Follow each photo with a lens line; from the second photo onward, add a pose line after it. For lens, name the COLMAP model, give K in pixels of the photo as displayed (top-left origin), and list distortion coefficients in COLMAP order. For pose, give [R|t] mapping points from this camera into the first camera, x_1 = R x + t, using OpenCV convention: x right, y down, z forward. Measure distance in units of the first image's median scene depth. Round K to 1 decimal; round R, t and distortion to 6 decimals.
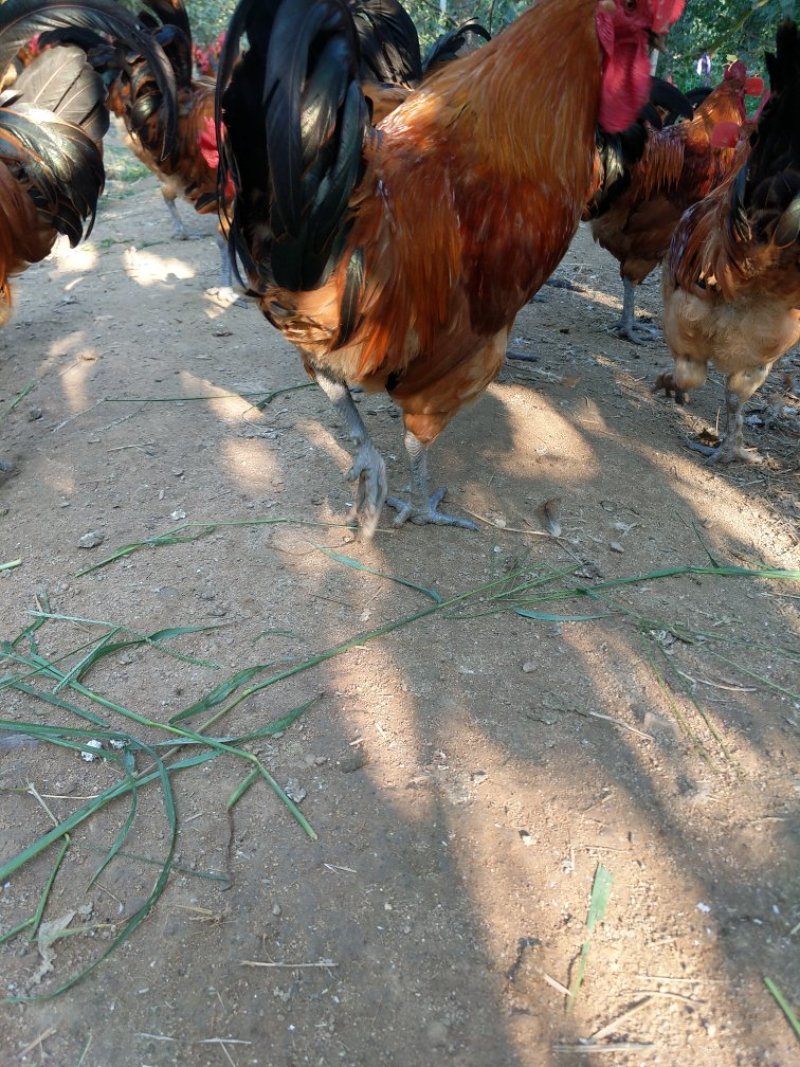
lens RADIAL K [[773.2, 0, 400.0], [0, 773.2, 533.5], [0, 0, 1]] dist [-0.001045, -0.002248]
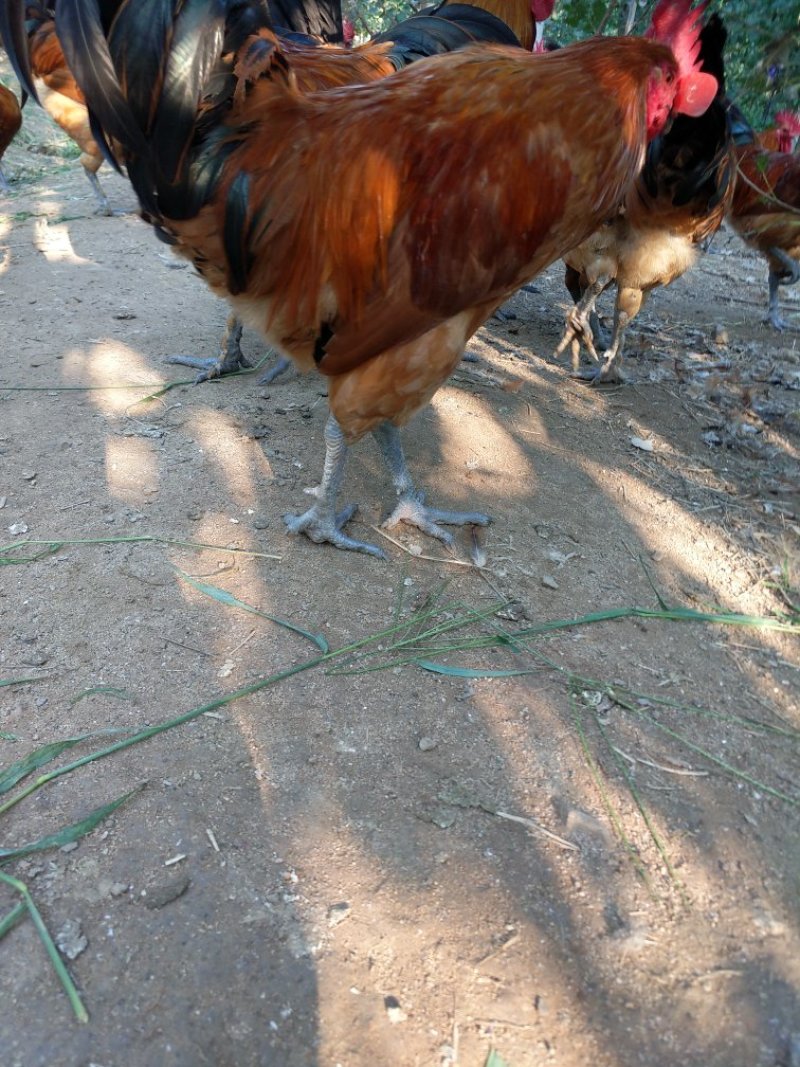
lens RADIAL K [[823.8, 0, 400.0], [0, 823.8, 533.5], [0, 0, 1]] dist [-0.005077, -0.004801]
pose [[0.996958, 0.028771, 0.072435, 0.066146], [-0.027842, 0.999517, -0.013792, -0.024184], [-0.072797, 0.011734, 0.997278, 0.152816]]
